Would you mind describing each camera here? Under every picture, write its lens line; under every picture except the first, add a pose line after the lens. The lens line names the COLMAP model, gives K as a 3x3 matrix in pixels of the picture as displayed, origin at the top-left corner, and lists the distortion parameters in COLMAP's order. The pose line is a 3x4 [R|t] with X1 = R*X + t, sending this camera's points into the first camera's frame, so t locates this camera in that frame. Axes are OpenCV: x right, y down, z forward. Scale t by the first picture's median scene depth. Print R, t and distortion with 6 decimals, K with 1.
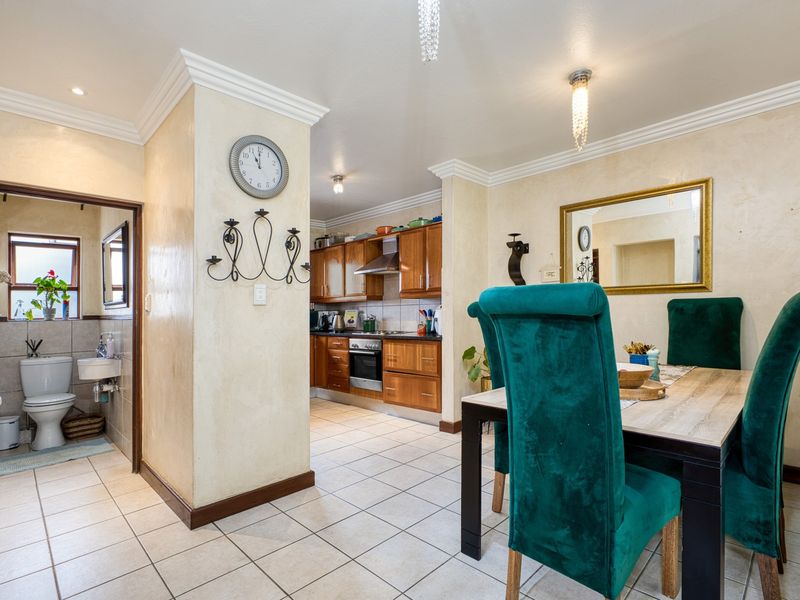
lens RADIAL K [[412.2, 0, 406.9], [0, 412.2, 300.2], [0, 0, 1]] dist [-0.004856, 0.002430]
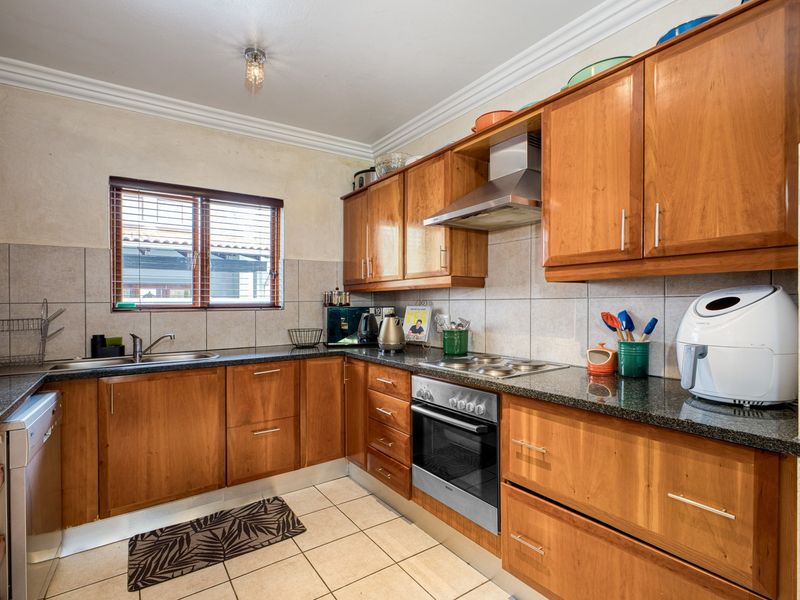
lens RADIAL K [[412.2, 0, 397.8], [0, 412.2, 300.6], [0, 0, 1]] dist [-0.004856, 0.002430]
pose [[0.981901, 0.008639, -0.189198, -0.067862], [-0.003230, 0.999578, 0.028879, 0.002284], [0.189368, -0.027746, 0.981514, 0.534470]]
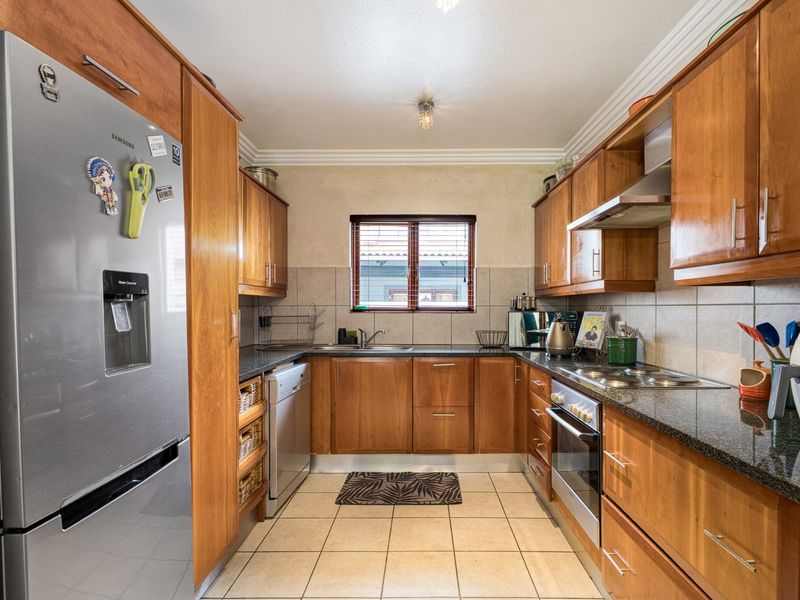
lens RADIAL K [[412.2, 0, 403.3], [0, 412.2, 302.5], [0, 0, 1]] dist [-0.004856, 0.002430]
pose [[0.688389, 0.010586, -0.725264, 0.064285], [0.009154, 0.999687, 0.023280, -0.000419], [0.725284, -0.022665, 0.688077, 0.542220]]
